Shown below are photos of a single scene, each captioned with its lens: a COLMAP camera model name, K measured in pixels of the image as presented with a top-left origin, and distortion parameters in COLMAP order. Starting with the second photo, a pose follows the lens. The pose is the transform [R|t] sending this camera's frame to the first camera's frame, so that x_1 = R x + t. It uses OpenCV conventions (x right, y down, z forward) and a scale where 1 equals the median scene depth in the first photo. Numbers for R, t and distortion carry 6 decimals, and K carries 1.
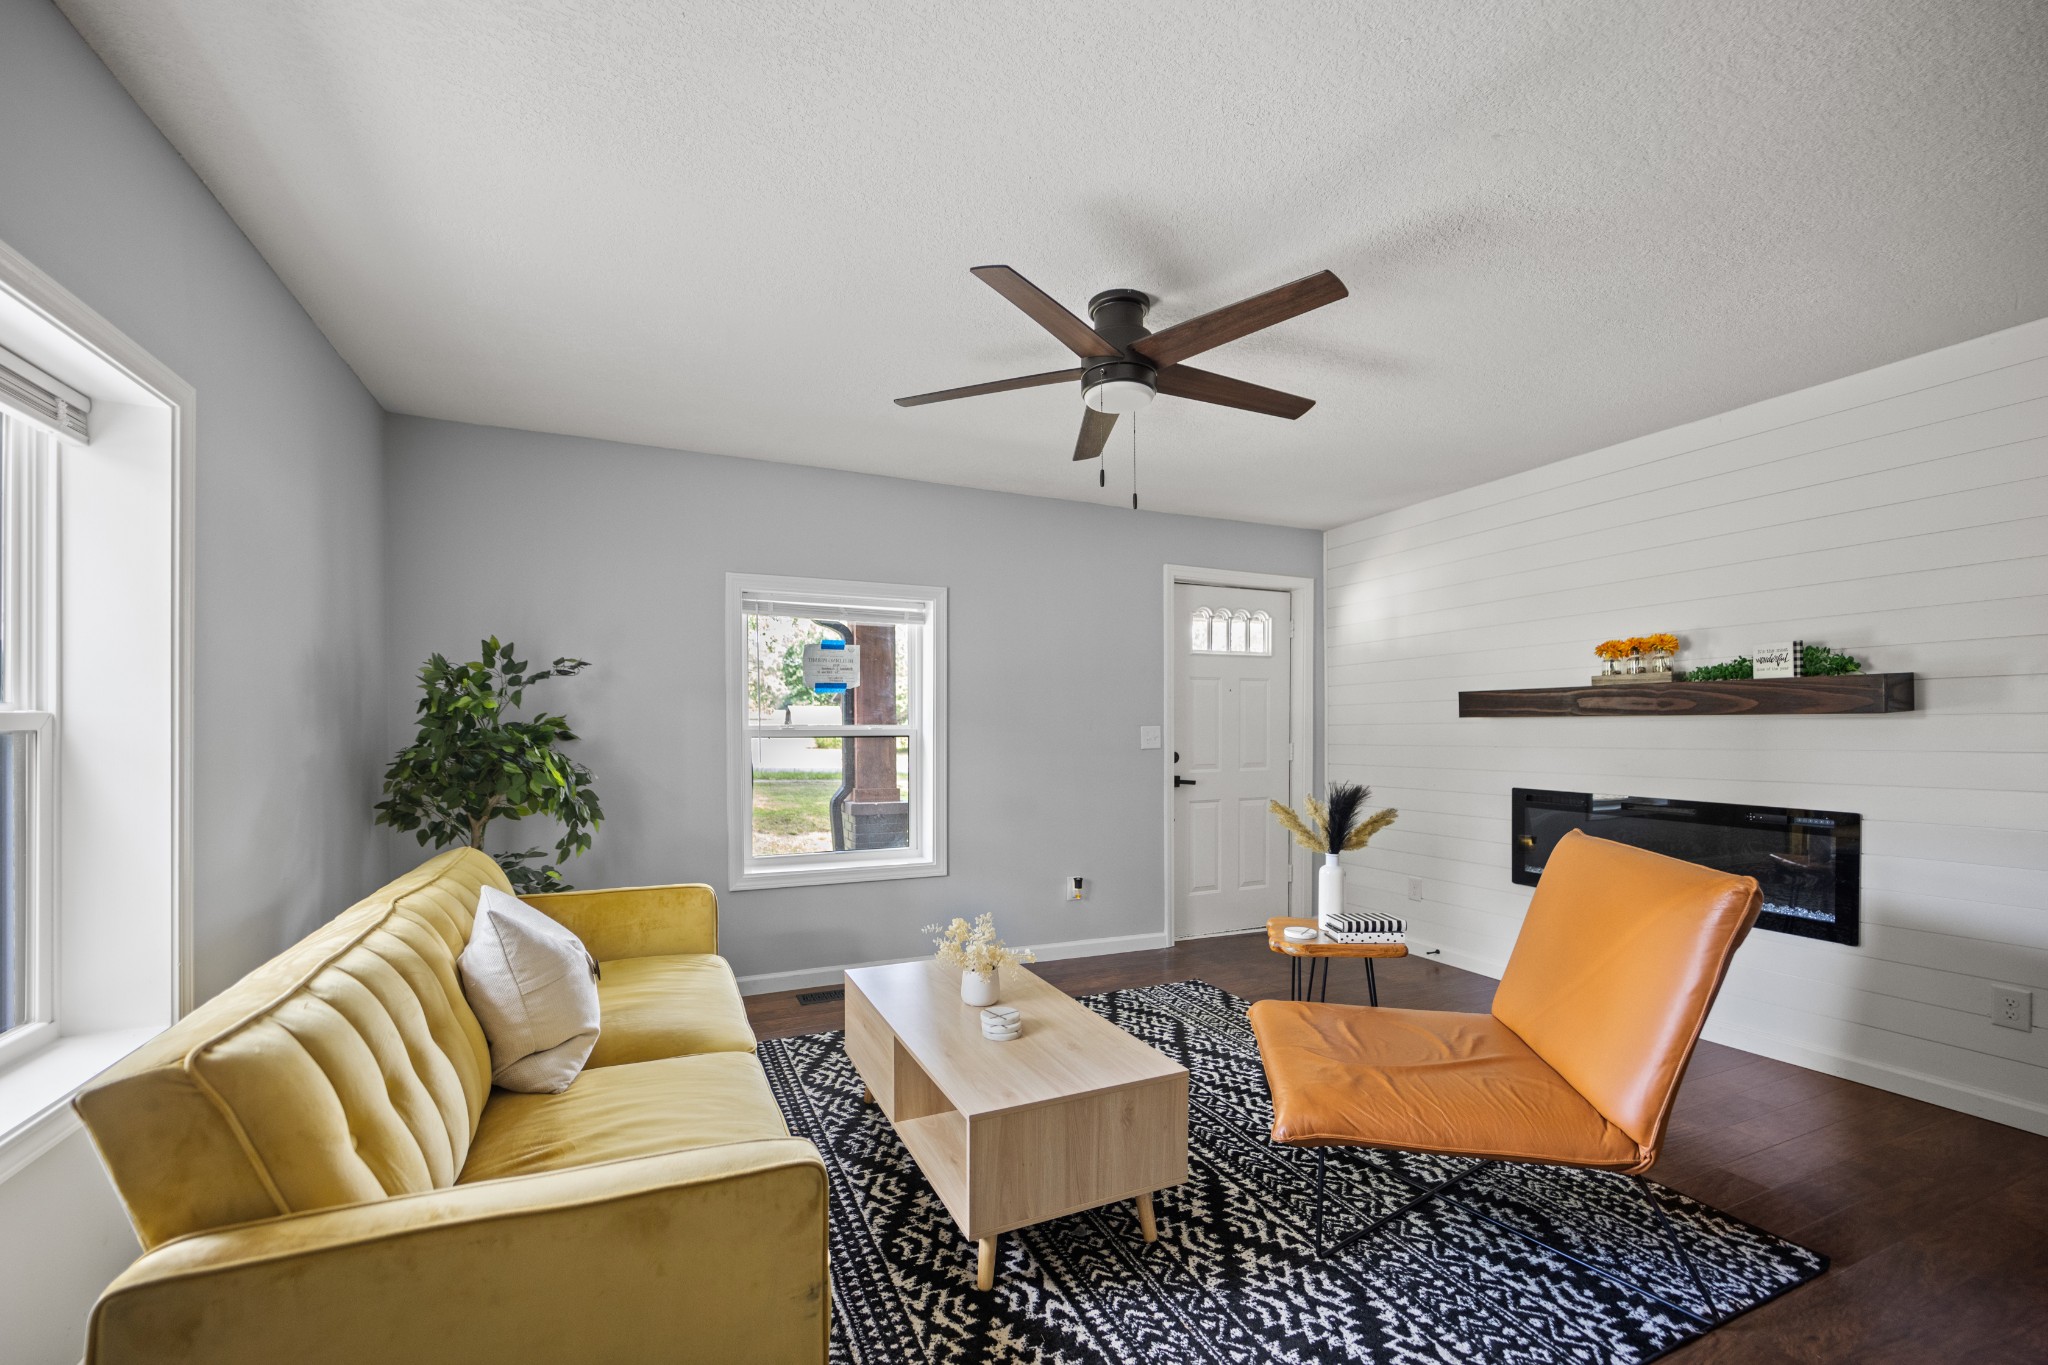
lens RADIAL K [[836.9, 0, 1021.6], [0, 836.9, 717.9], [0, 0, 1]] dist [-0.003199, -0.000200]
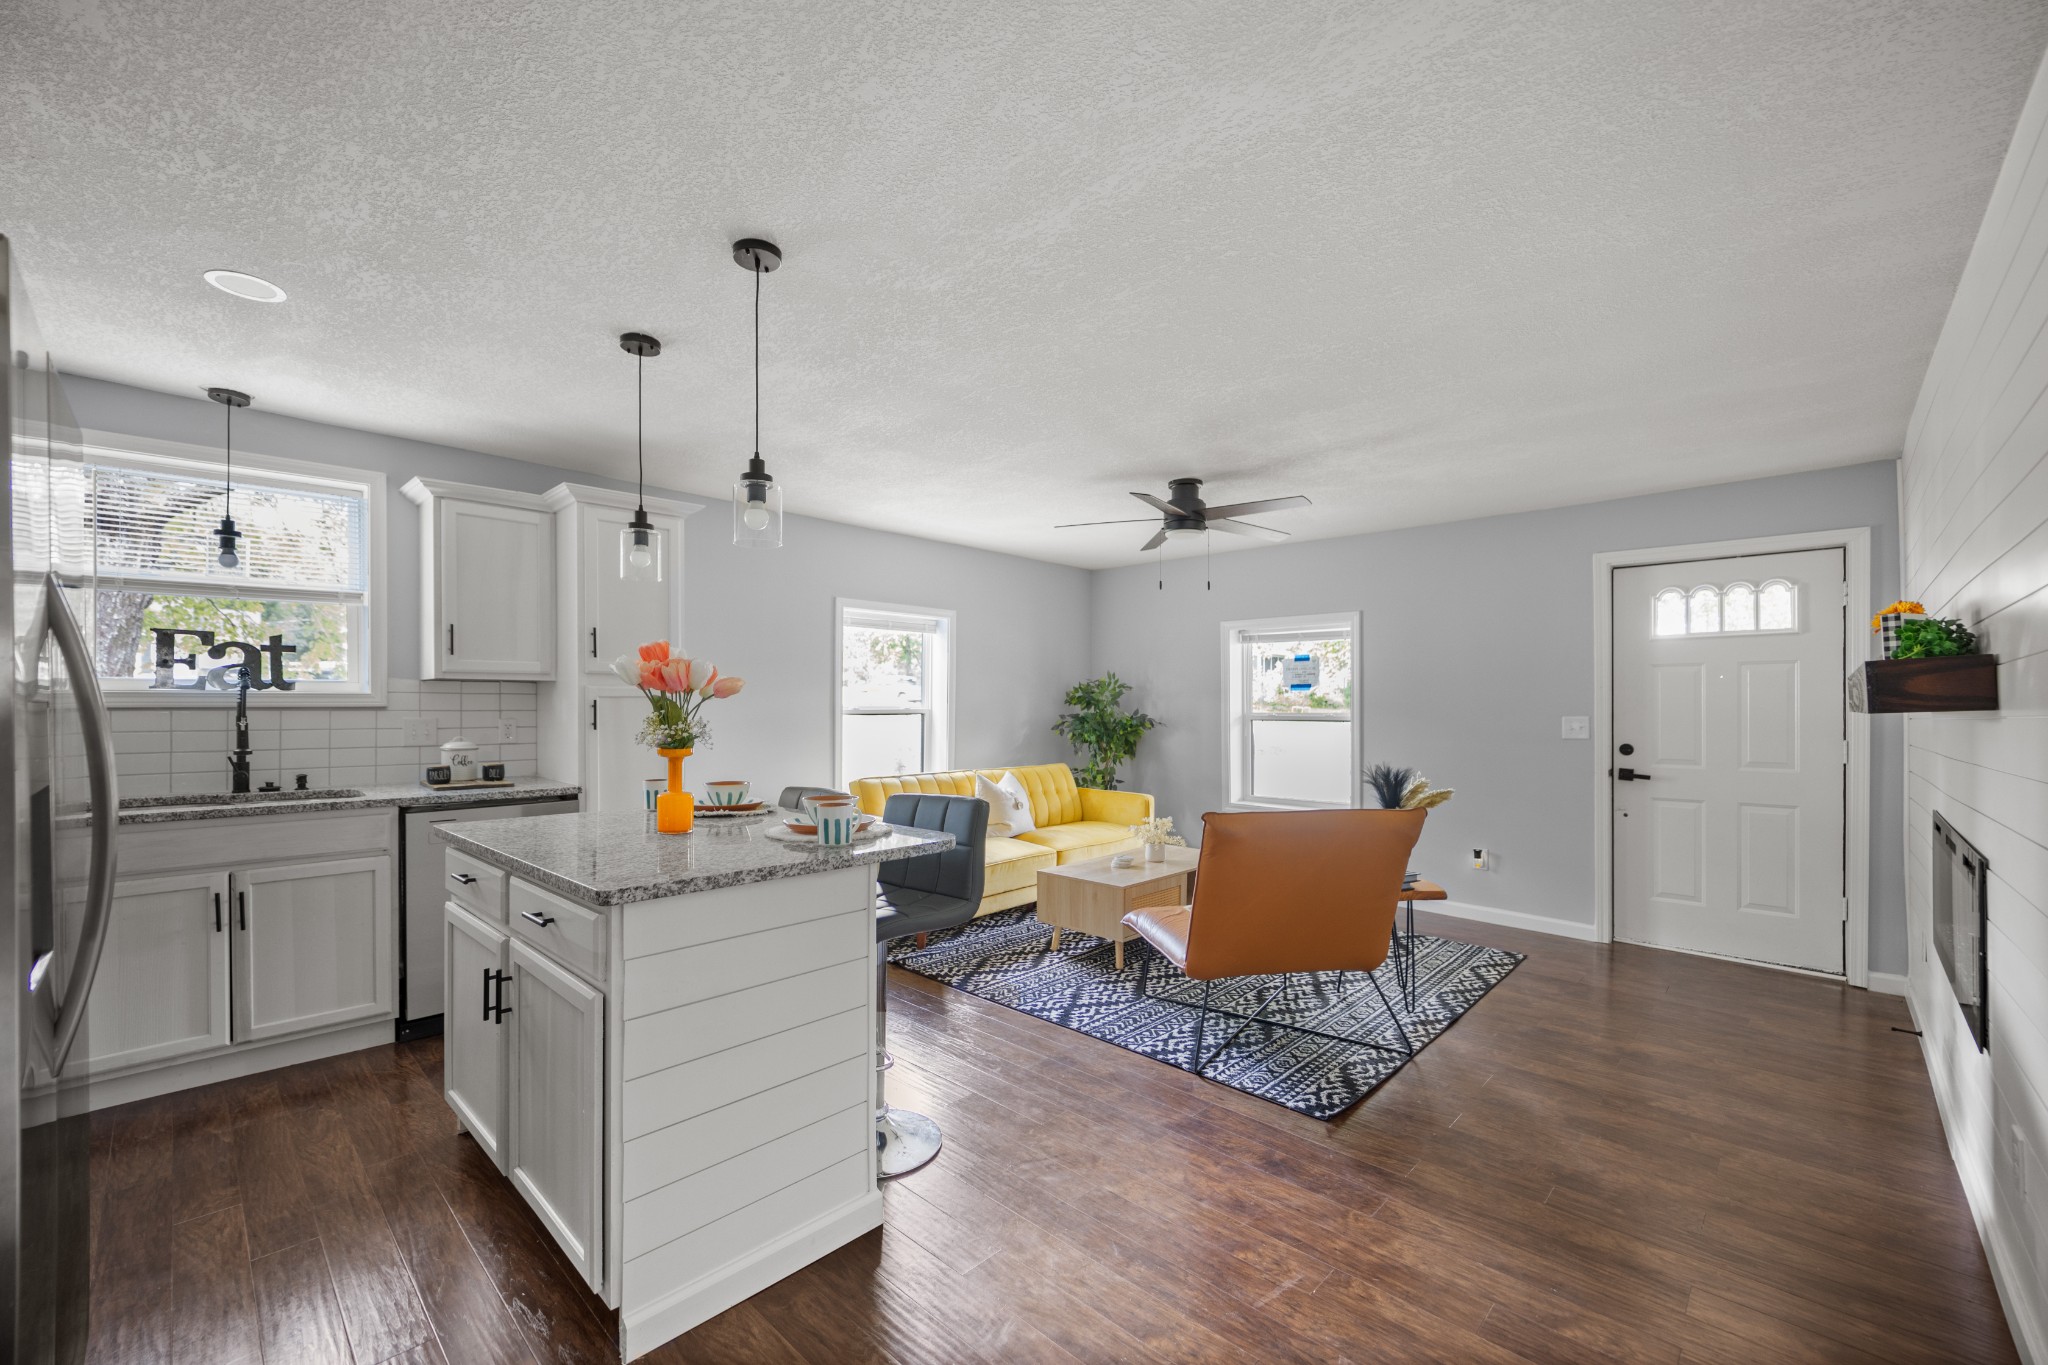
lens RADIAL K [[833.4, 0, 1022.7], [0, 833.4, 705.5], [0, 0, 1]] dist [-0.007127, -0.000601]
pose [[0.368790, 0.002475, -0.929509, 0.939070], [0.007395, 0.999957, 0.005597, -0.015193], [0.929483, -0.008938, 0.368756, 0.017516]]
